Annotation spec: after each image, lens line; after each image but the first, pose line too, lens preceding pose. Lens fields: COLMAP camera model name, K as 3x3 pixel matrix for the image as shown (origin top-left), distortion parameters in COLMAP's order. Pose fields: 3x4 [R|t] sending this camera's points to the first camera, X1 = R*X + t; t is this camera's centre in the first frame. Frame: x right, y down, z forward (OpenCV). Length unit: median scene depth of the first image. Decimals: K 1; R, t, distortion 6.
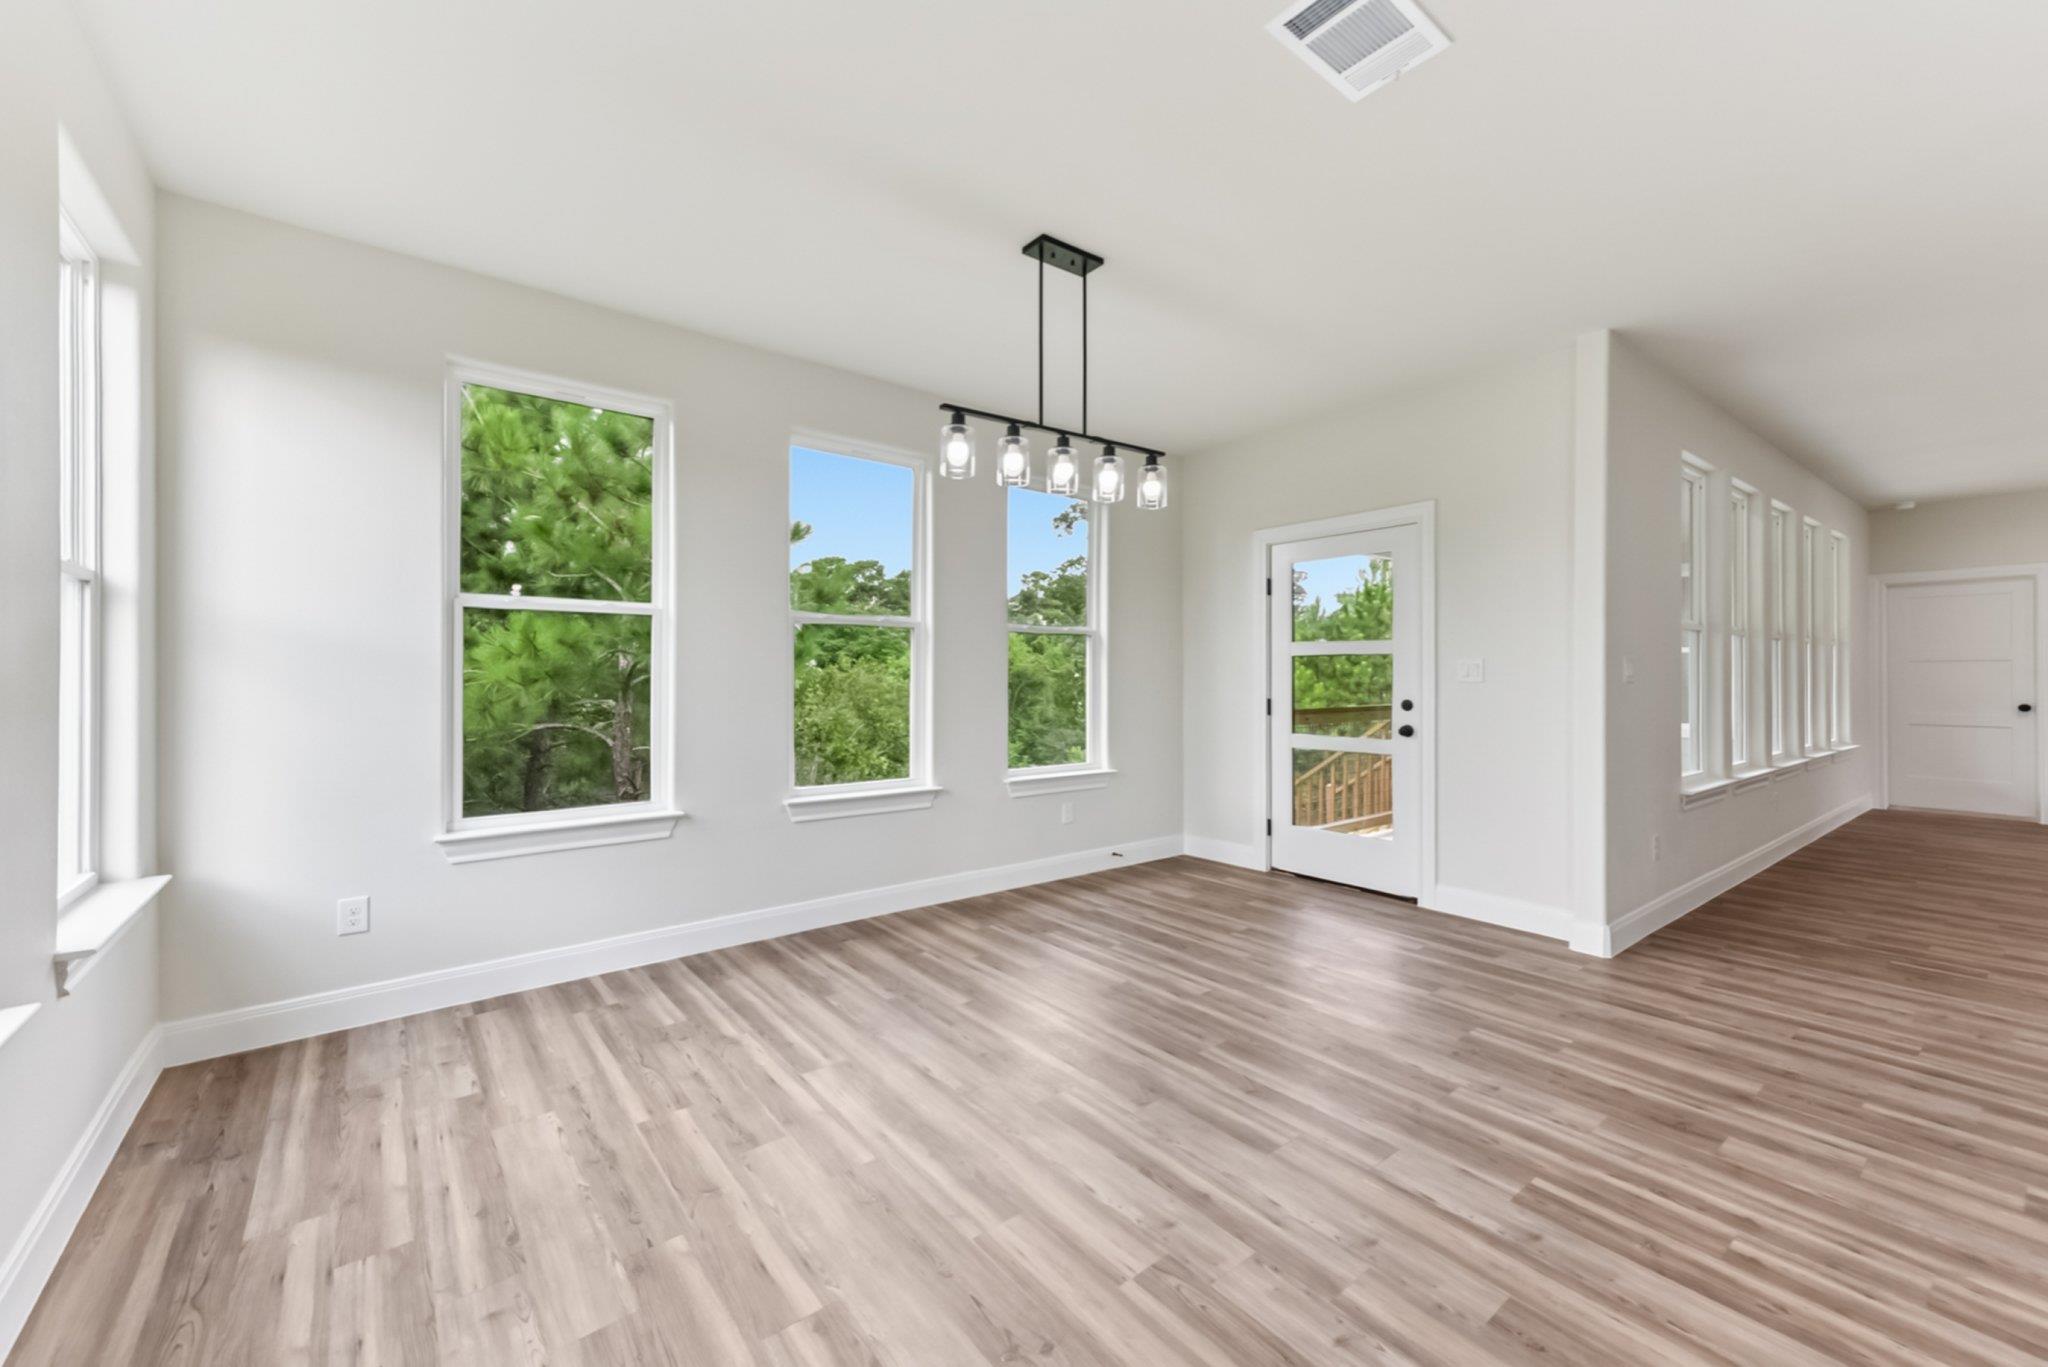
lens RADIAL K [[790.3, 0, 1043.4], [0, 790.3, 665.4], [0, 0, 1]] dist [0.026919, -0.000145]
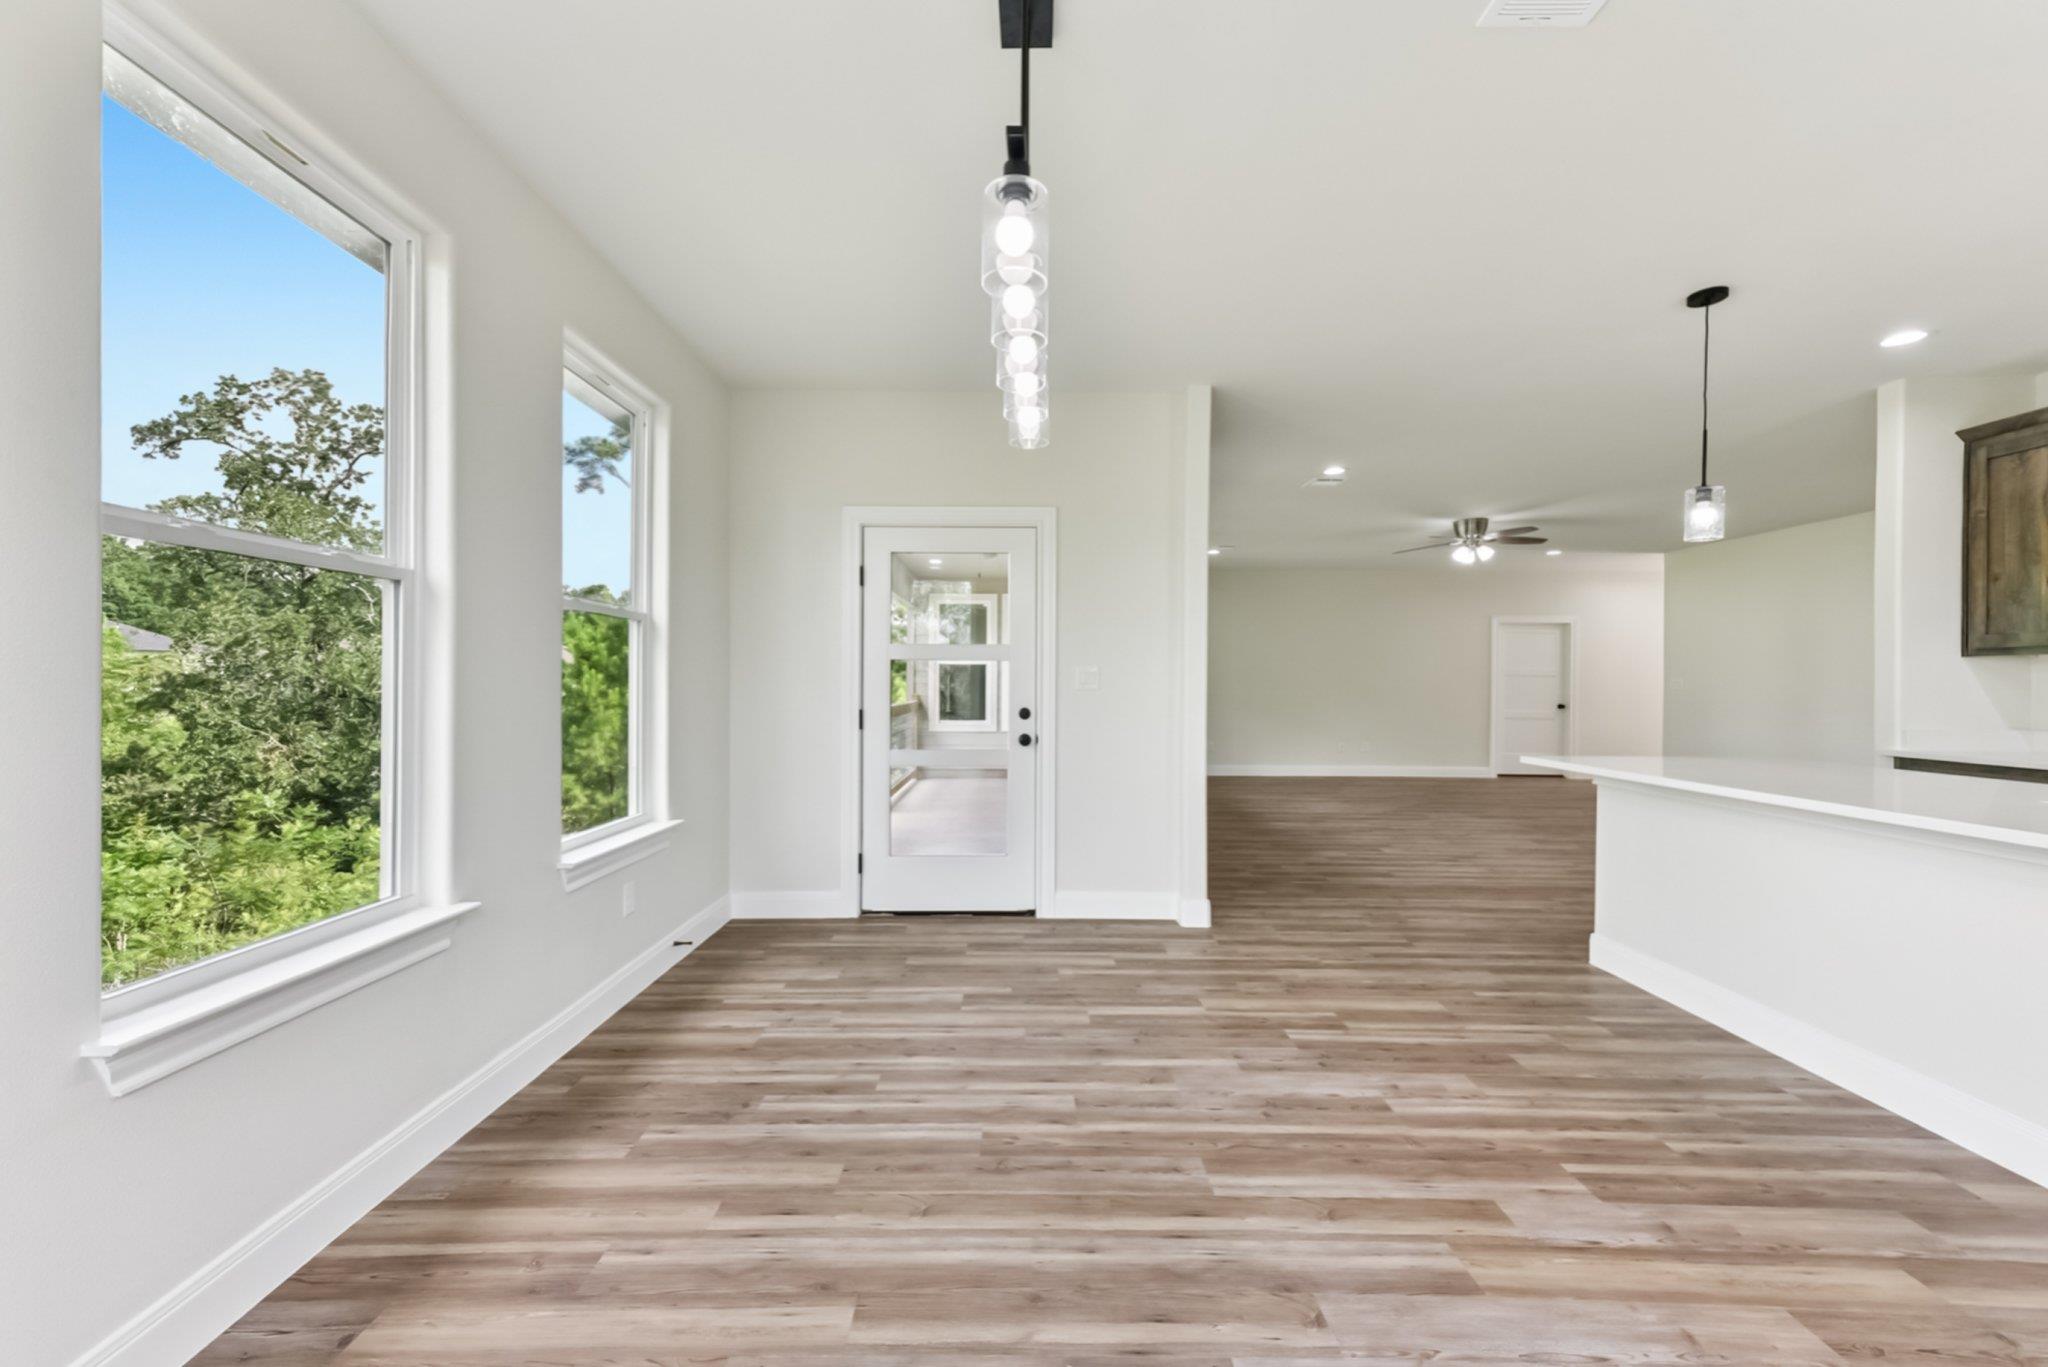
lens RADIAL K [[790.3, 0, 991.8], [0, 790.3, 667.4], [0, 0, 1]] dist [0.026919, -0.000145]
pose [[0.633930, 0.018195, 0.773177, -0.468728], [-0.015704, 0.999820, -0.010653, 0.008245], [-0.773231, -0.005389, 0.634101, 0.623001]]
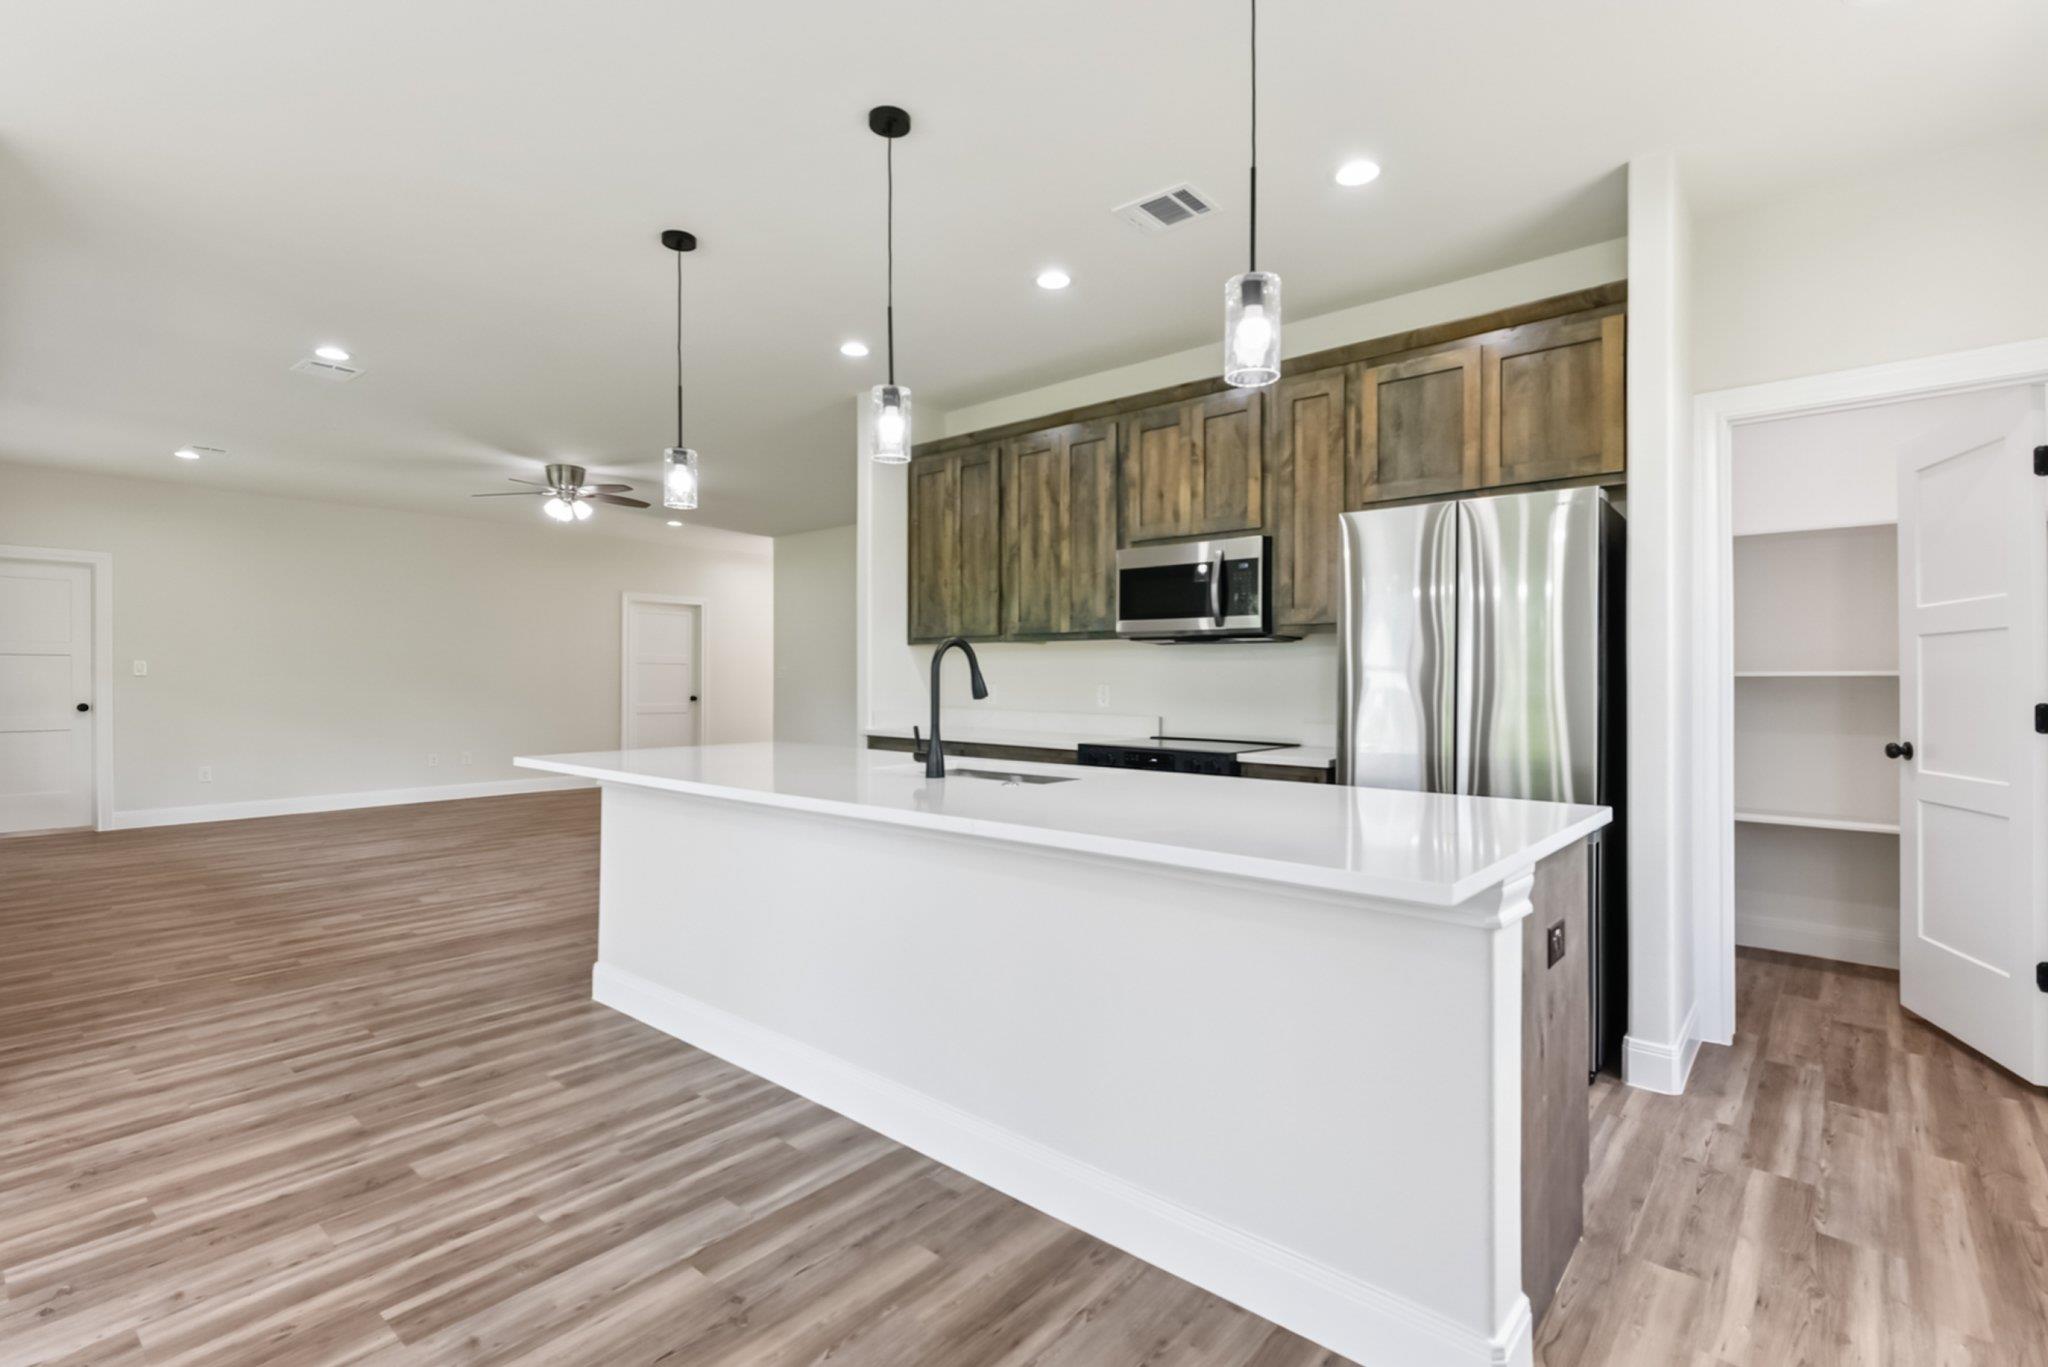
lens RADIAL K [[1015.6, 0, 1024.0], [0, 1015.6, 688.8], [0, 0, 1]] dist [0.021416, 0.001680]
pose [[-0.191981, -0.011719, 0.981329, -0.325892], [-0.012578, 0.999876, 0.009479, 0.012981], [-0.981318, -0.010523, -0.192104, 0.405440]]
